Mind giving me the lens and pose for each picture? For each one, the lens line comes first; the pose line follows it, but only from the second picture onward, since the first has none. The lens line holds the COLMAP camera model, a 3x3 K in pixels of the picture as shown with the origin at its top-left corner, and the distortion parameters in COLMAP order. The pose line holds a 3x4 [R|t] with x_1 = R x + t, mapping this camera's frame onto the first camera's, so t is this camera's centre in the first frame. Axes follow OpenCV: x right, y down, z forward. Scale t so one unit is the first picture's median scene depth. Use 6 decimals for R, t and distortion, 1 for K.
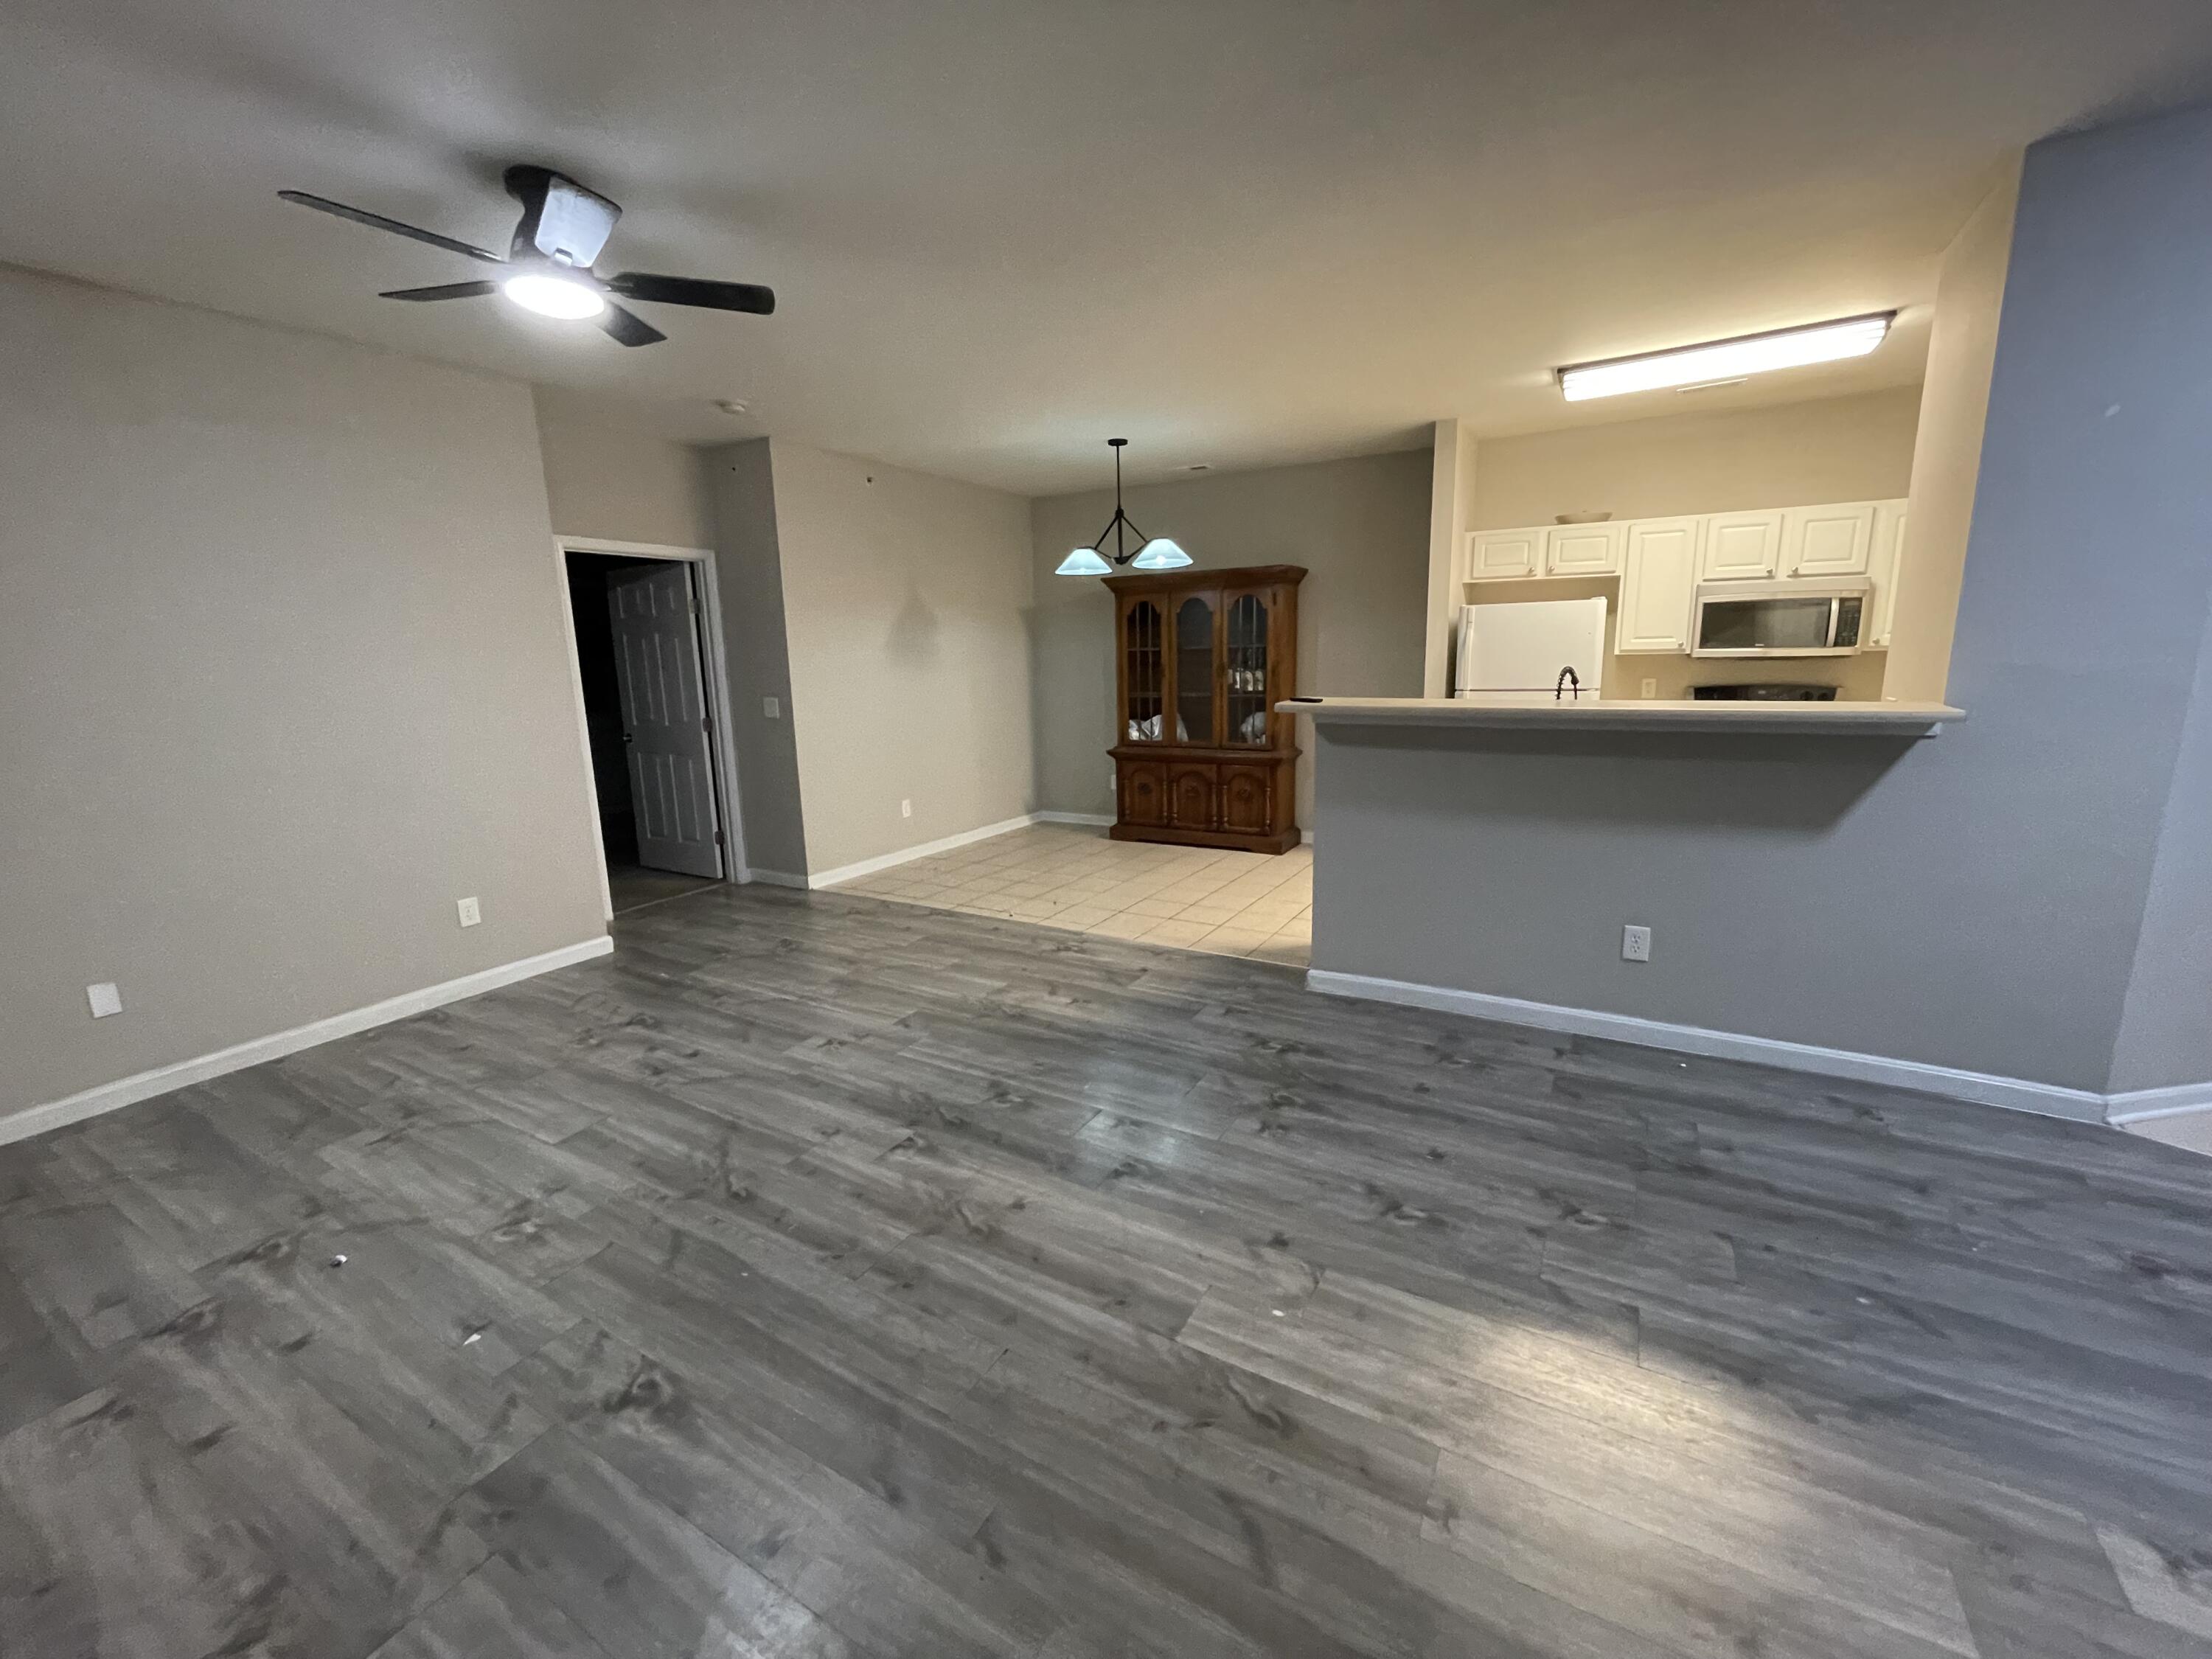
lens RADIAL K [[896.1, 0, 1107.0], [0, 896.1, 826.4], [0, 0, 1]] dist [-0.000854, -0.000245]
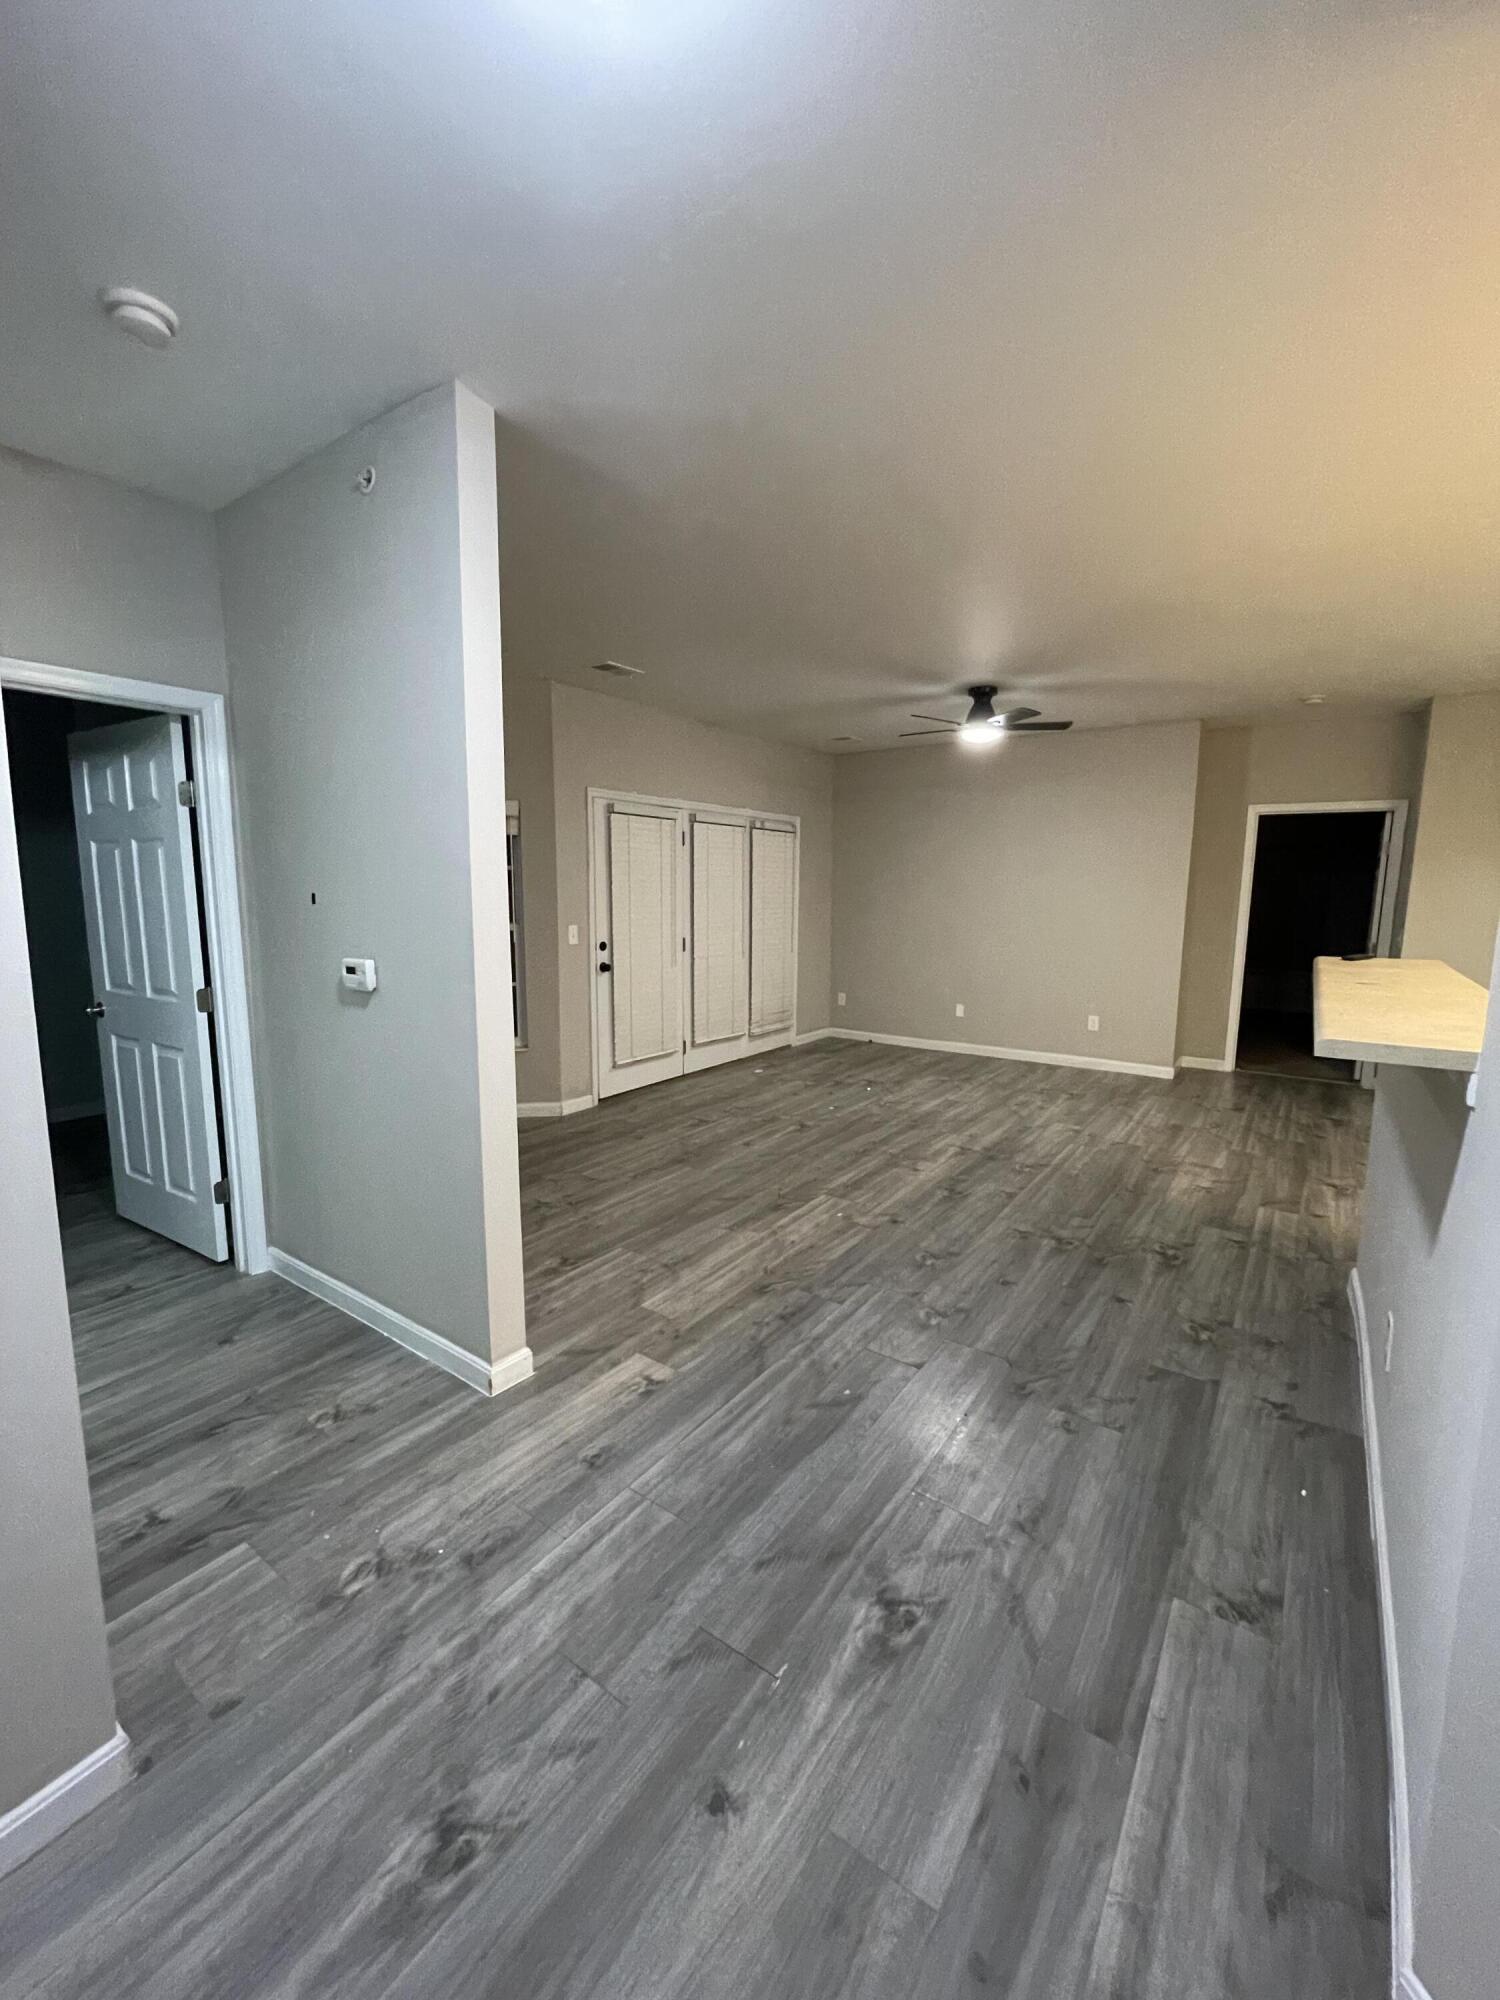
lens RADIAL K [[810.2, 0, 751.8], [0, 810.2, 999.3], [0, 0, 1]] dist [-0.000854, -0.000245]
pose [[-0.087185, 0.166276, -0.982217, 1.385424], [-0.203085, 0.962300, 0.180931, -0.156431], [0.975272, 0.215248, -0.050130, 0.568966]]
